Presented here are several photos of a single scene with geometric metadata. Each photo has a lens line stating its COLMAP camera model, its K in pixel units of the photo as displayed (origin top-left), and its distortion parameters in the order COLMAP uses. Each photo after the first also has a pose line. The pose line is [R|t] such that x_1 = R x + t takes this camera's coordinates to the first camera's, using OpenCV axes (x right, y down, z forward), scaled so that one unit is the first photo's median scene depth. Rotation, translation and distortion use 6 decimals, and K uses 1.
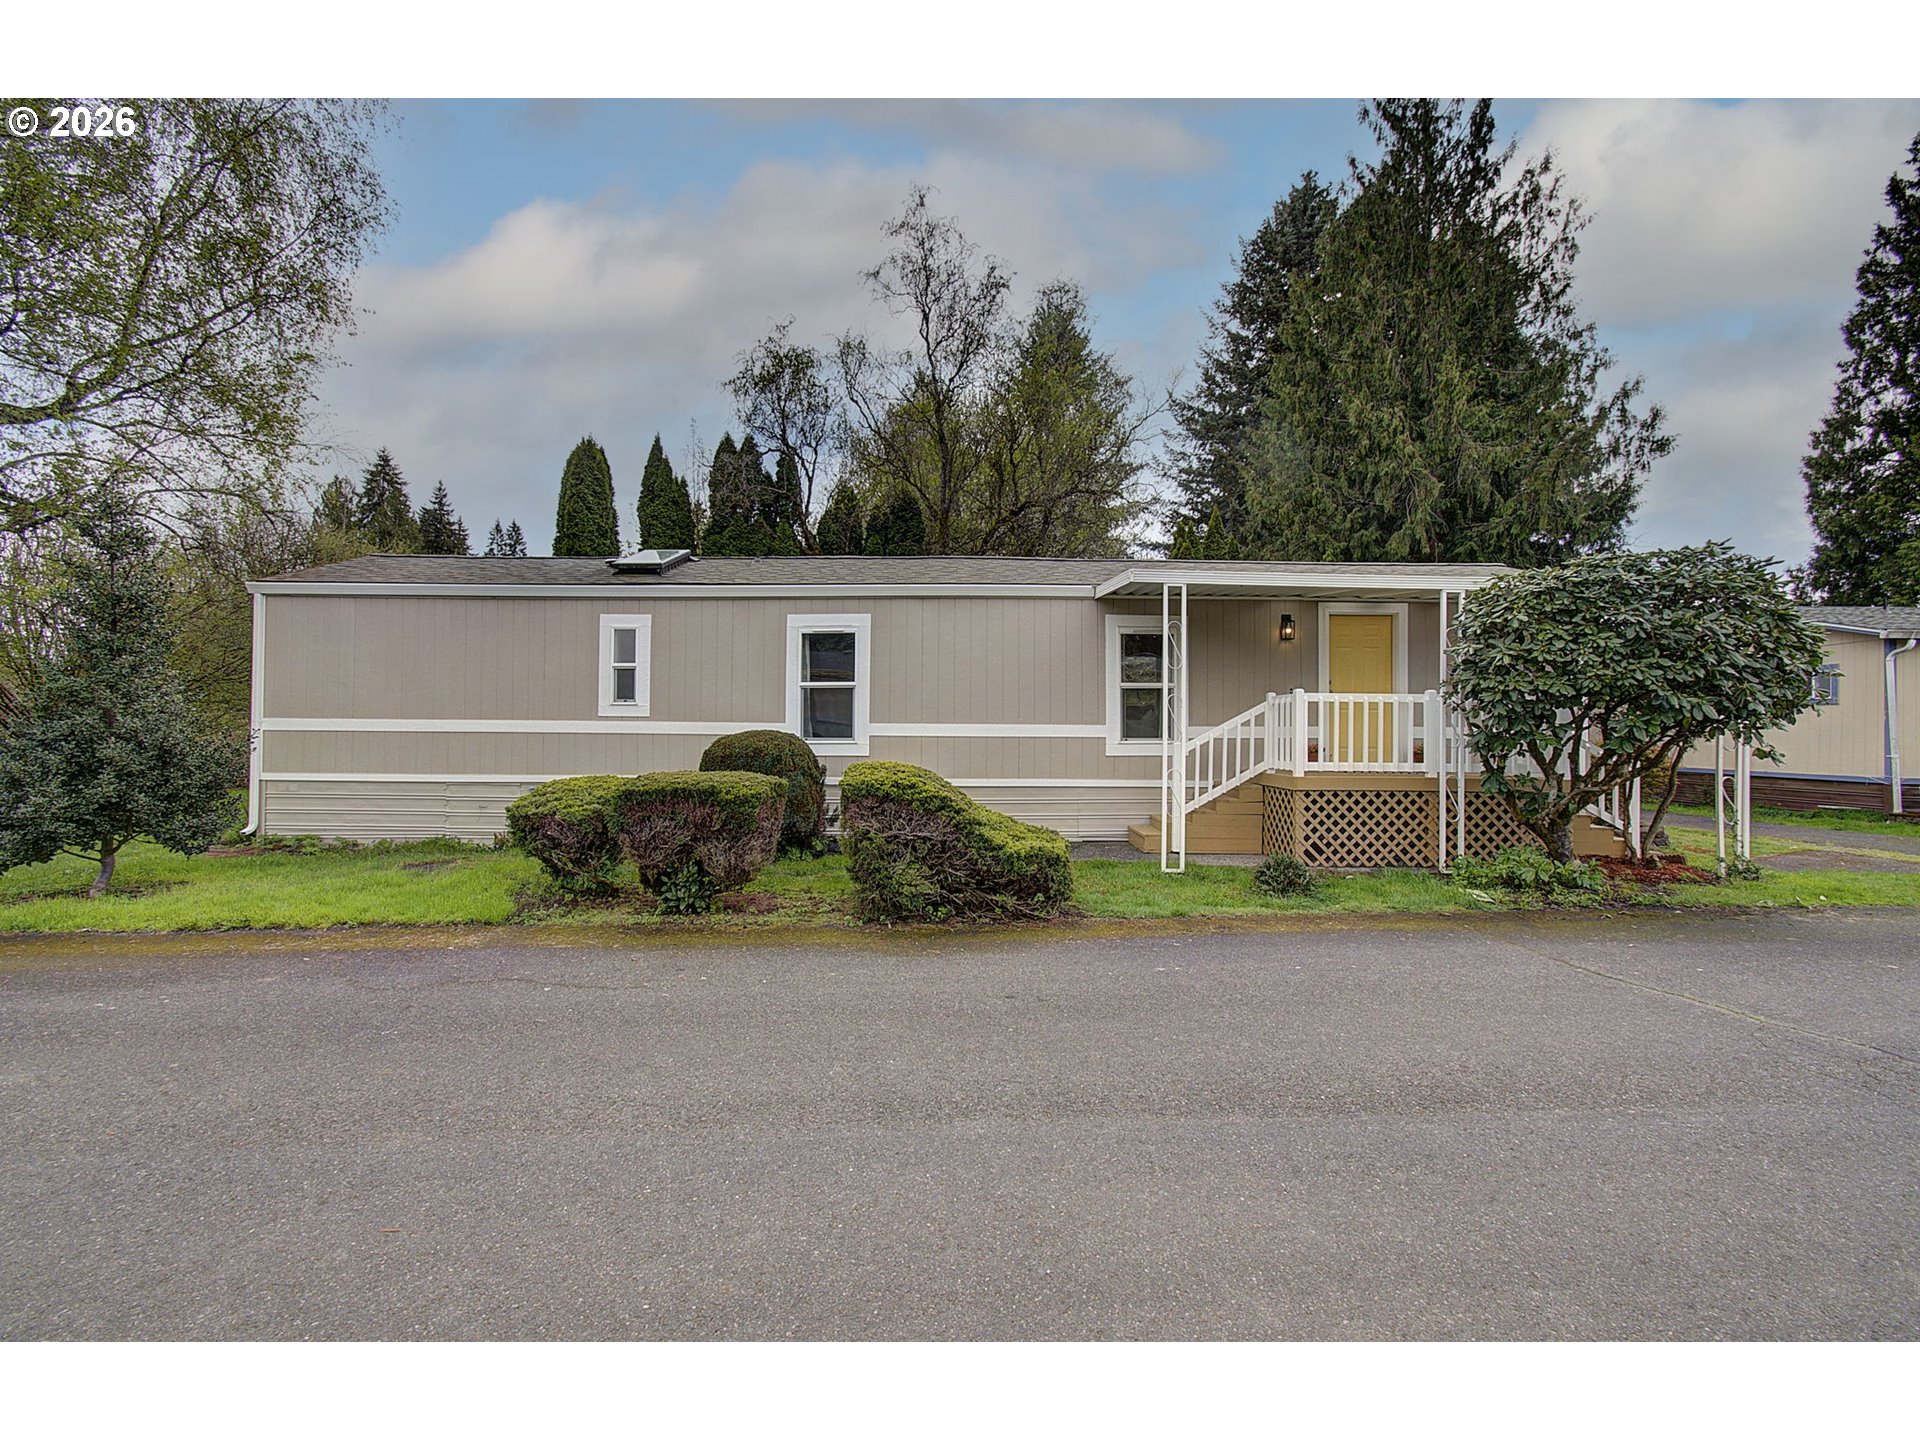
lens RADIAL K [[844.1, 0, 960.0], [0, 844.1, 720.0], [0, 0, 1]] dist [0.001180, 0.000235]
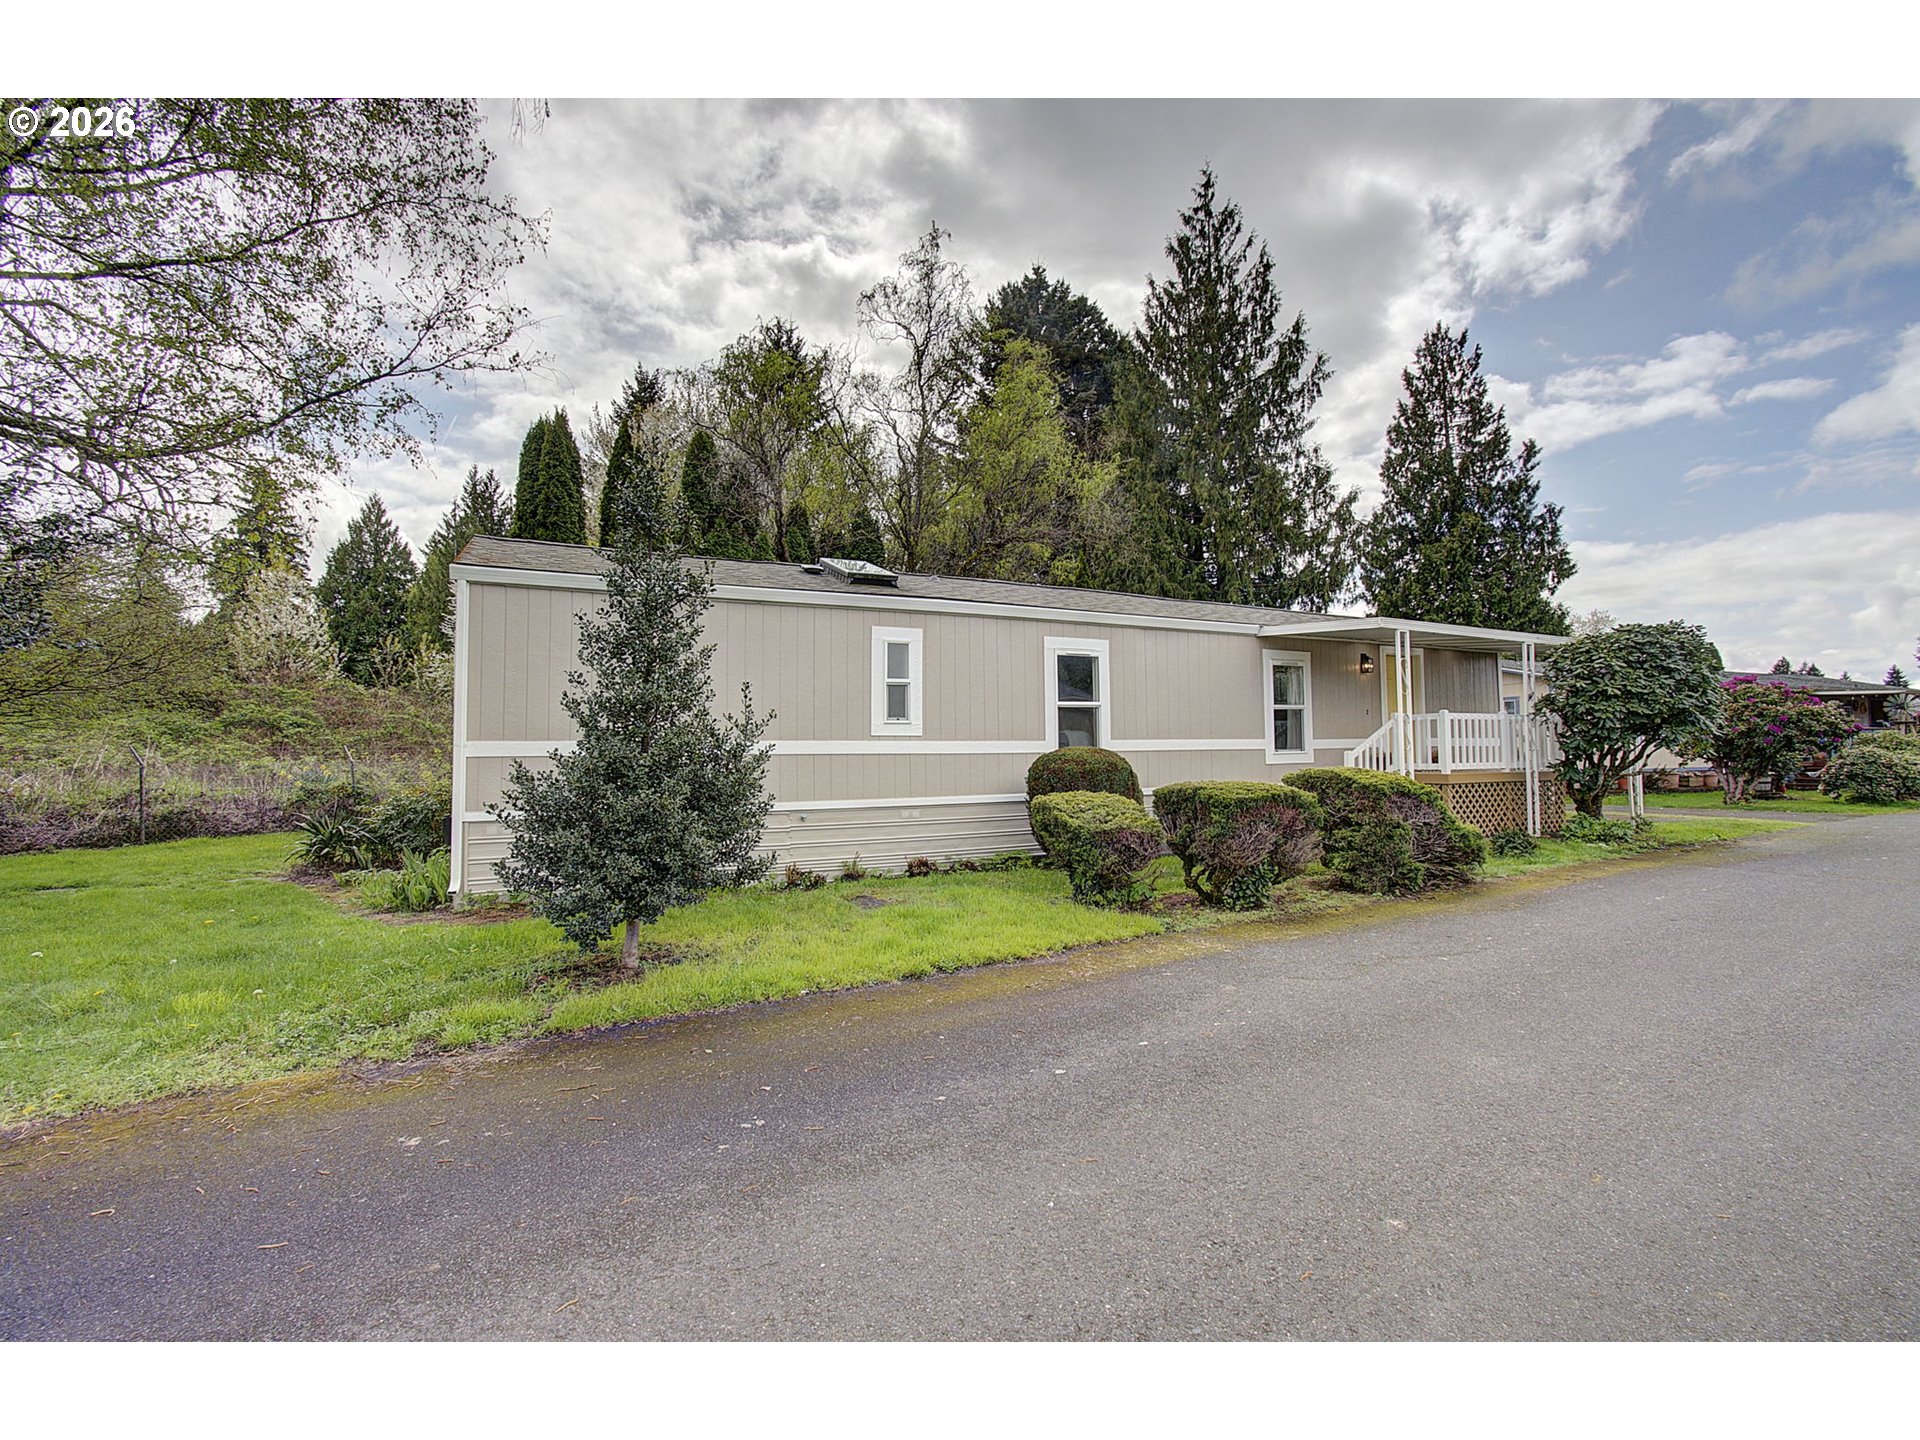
lens RADIAL K [[844.1, 0, 960.0], [0, 844.1, 720.0], [0, 0, 1]] dist [0.001180, 0.000235]
pose [[0.887831, 0.000481, 0.460170, -0.776552], [0.012368, 0.999613, -0.024907, 0.003530], [-0.460004, 0.027804, 0.887481, 0.126188]]
